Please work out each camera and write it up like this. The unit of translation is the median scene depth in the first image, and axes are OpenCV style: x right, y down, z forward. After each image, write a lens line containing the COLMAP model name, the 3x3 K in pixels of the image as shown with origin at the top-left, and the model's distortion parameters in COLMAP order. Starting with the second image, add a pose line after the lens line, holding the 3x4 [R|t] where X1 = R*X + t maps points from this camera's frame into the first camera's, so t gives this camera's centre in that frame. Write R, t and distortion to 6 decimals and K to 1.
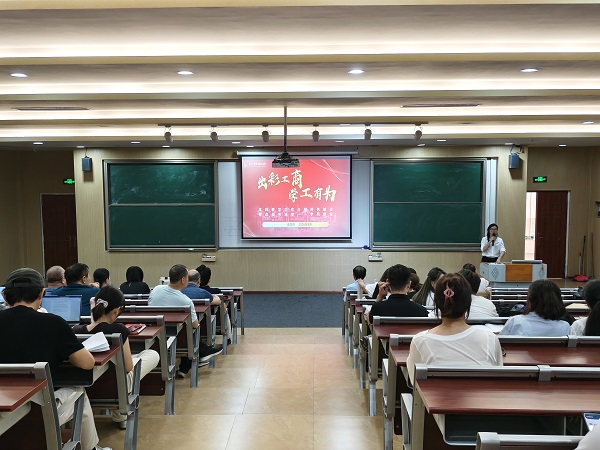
lens RADIAL K [[620.1, 0, 298.2], [0, 620.1, 219.2], [0, 0, 1]] dist [0.027388, 0.000000]
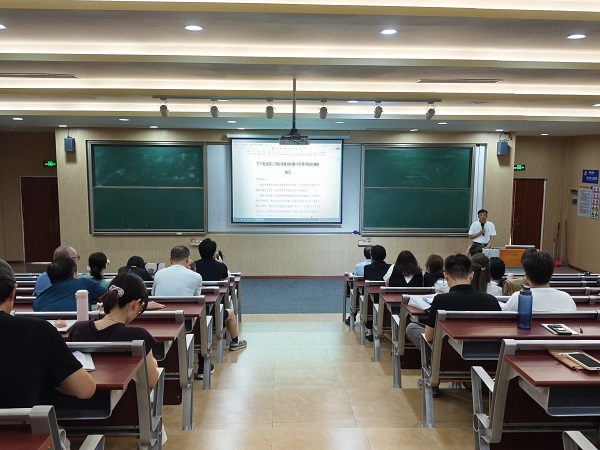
lens RADIAL K [[572.0, 0, 303.4], [0, 572.0, 228.9], [0, 0, 1]] dist [0.033627, 0.000000]
pose [[0.997688, 0.005389, 0.067751, -0.042189], [-0.007872, 0.999305, 0.036428, 0.007160], [-0.067507, -0.036877, 0.997037, 0.091535]]
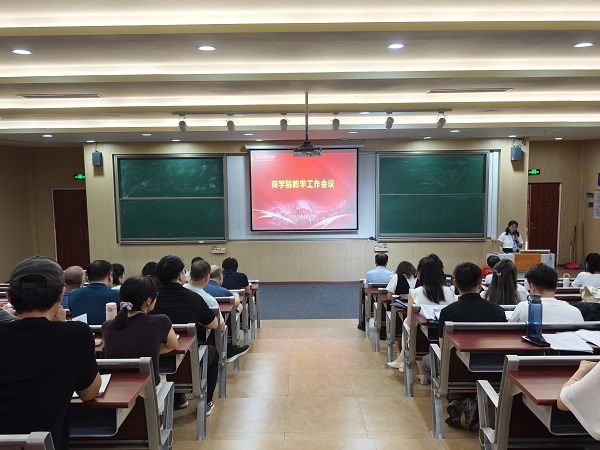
lens RADIAL K [[554.5, 0, 298.8], [0, 554.5, 224.2], [0, 0, 1]] dist [0.028631, 0.000000]
pose [[0.999745, -0.007651, 0.021266, -0.034719], [0.007218, 0.999766, 0.020382, 0.002293], [-0.021417, -0.020224, 0.999566, 0.093670]]
